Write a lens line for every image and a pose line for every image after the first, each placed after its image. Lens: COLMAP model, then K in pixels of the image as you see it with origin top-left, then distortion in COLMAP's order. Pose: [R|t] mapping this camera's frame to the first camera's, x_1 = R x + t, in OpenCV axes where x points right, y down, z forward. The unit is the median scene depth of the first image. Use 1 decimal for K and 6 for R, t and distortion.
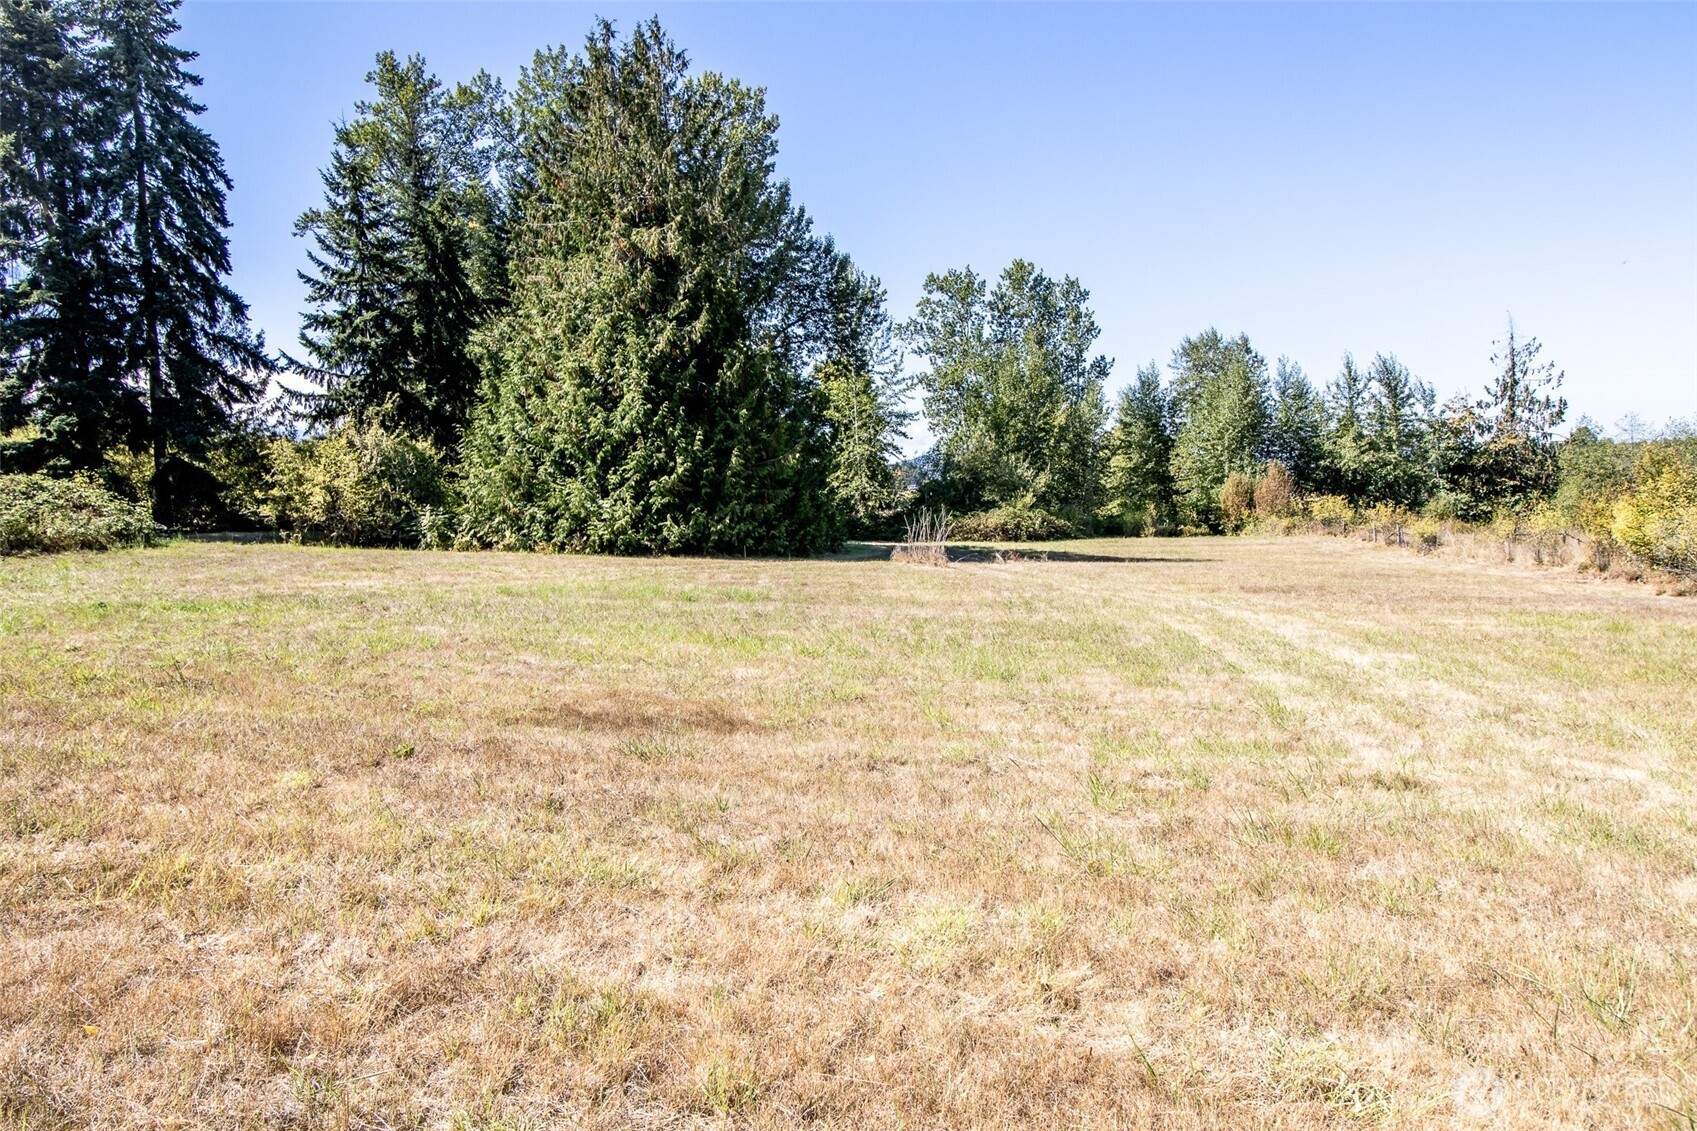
lens RADIAL K [[1086.0, 0, 842.0], [0, 1086.0, 569.0], [0, 0, 1]] dist [0.008991, -0.006369]
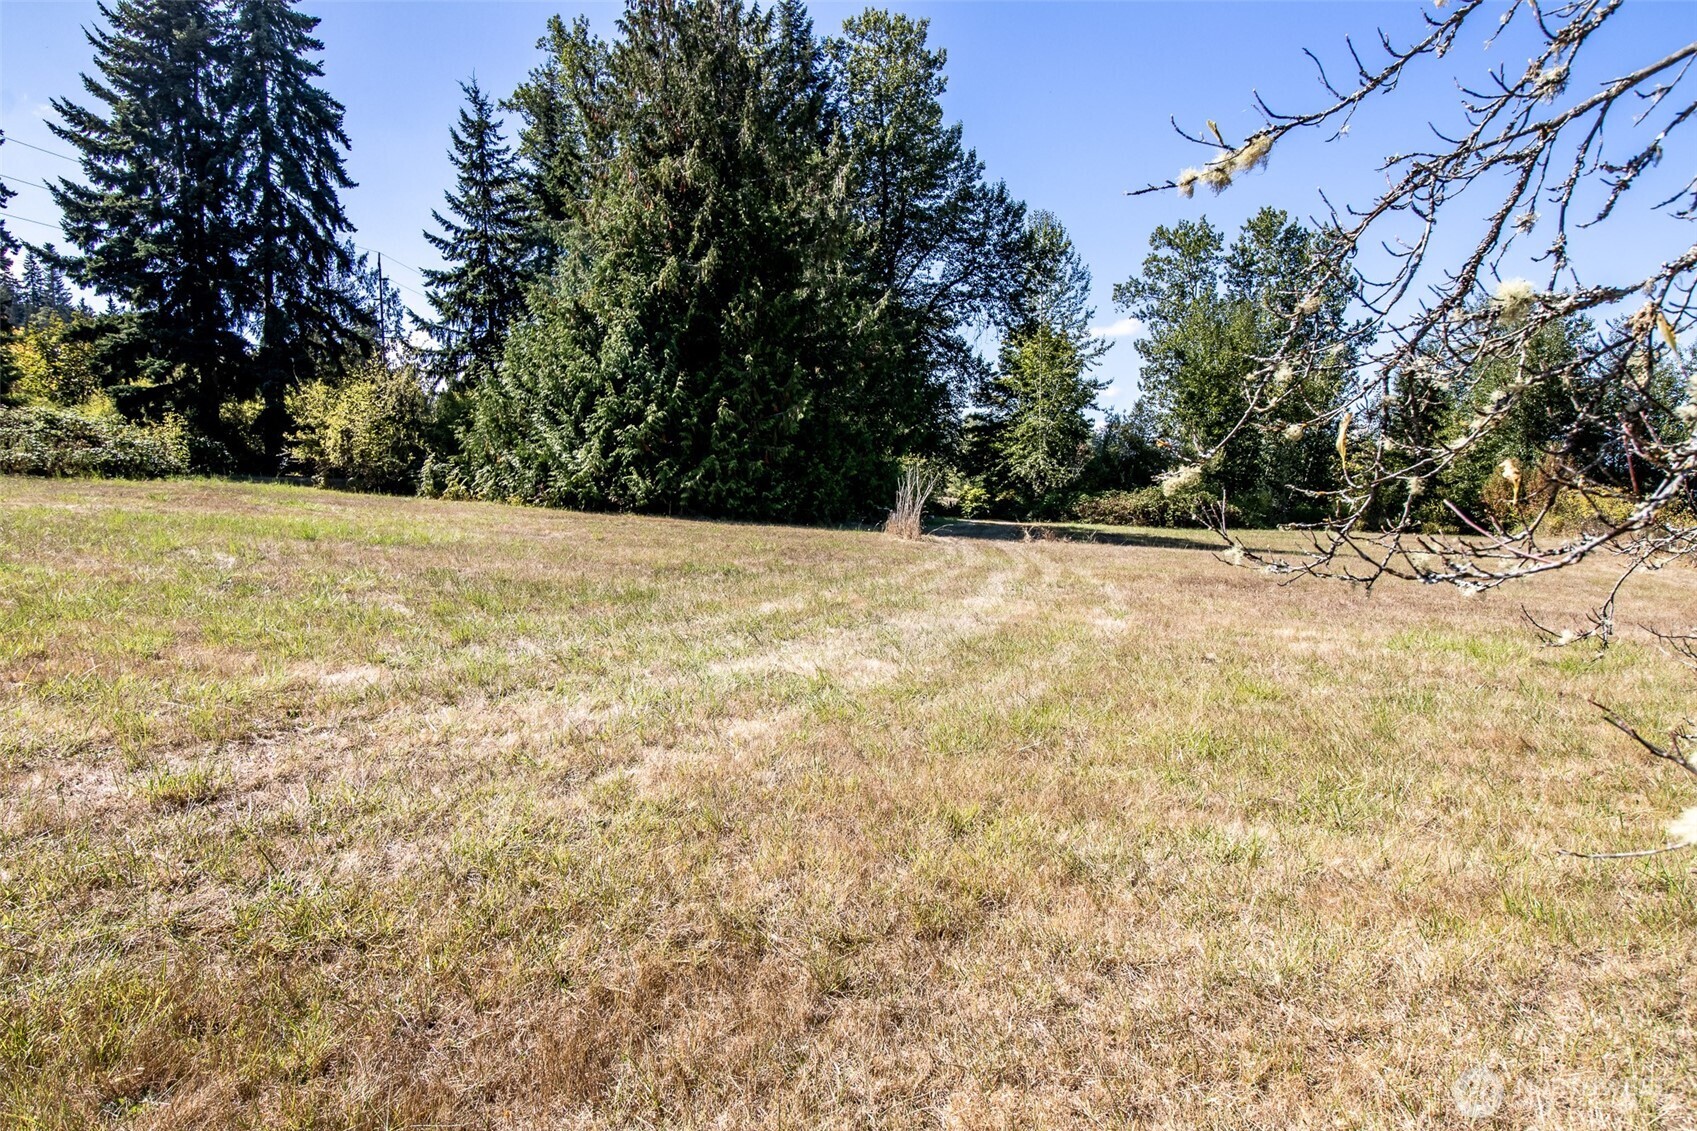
lens RADIAL K [[1086.0, 0, 849.7], [0, 1086.0, 560.7], [0, 0, 1]] dist [0.008991, -0.006369]
pose [[0.952587, 0.055002, -0.299253, 0.201285], [-0.054609, 0.998461, 0.009685, 0.005990], [0.299325, 0.007116, 0.954125, 0.139385]]
